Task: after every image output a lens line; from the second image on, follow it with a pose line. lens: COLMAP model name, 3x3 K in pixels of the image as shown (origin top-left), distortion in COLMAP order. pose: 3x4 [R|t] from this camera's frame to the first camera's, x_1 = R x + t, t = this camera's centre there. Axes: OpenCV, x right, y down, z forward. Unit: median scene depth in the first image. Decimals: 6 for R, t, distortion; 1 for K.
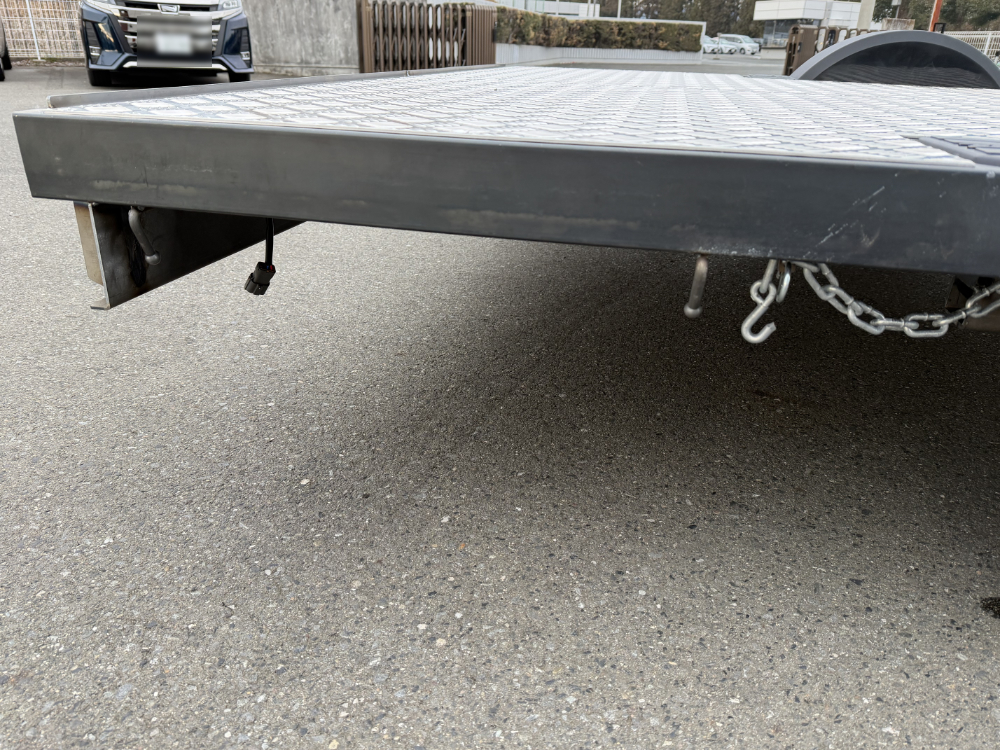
lens RADIAL K [[734.5, 0, 498.5], [0, 734.5, 376.2], [0, 0, 1]] dist [0.040715, -0.061186]
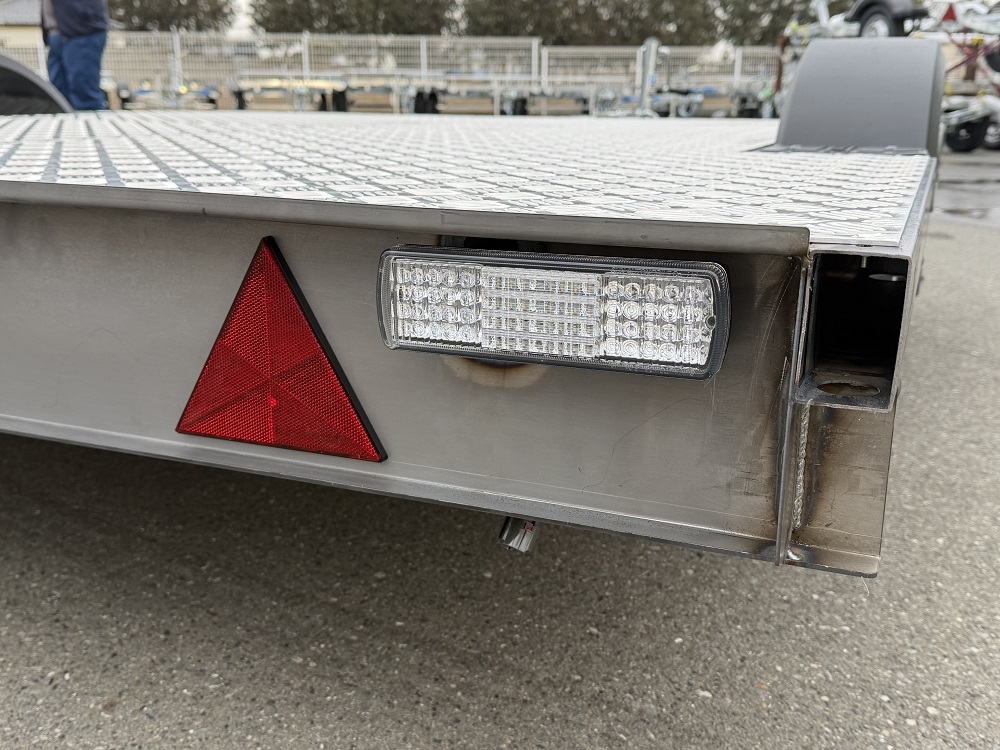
lens RADIAL K [[1063.8, 0, 500.8], [0, 1063.8, 376.7], [0, 0, 1]] dist [0.013979, 0.000000]
pose [[0.156167, -0.279731, 0.947292, -1.201780], [0.399103, 0.895153, 0.198540, -0.446432], [-0.903509, 0.347062, 0.251435, 0.953378]]
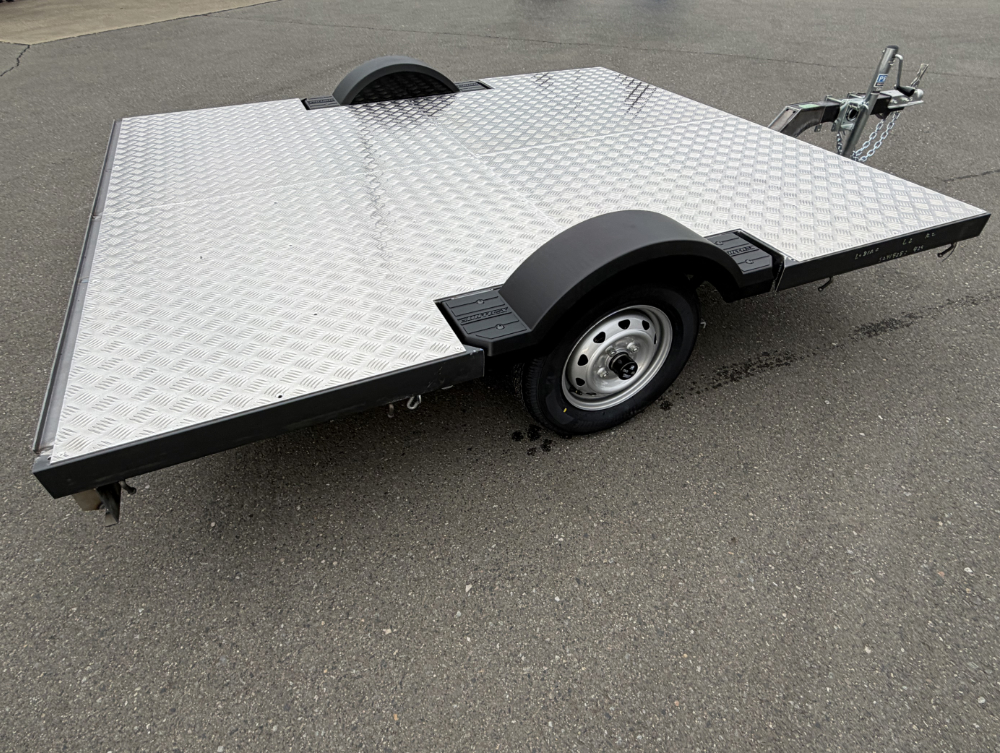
lens RADIAL K [[563.0, 0, 495.9], [0, 563.0, 378.3], [0, 0, 1]] dist [0.001335, -0.001550]
pose [[0.805115, -0.405938, 0.432439, -0.192417], [0.259406, 0.896663, 0.358753, -0.658155], [-0.533384, -0.176660, 0.827220, -0.645869]]
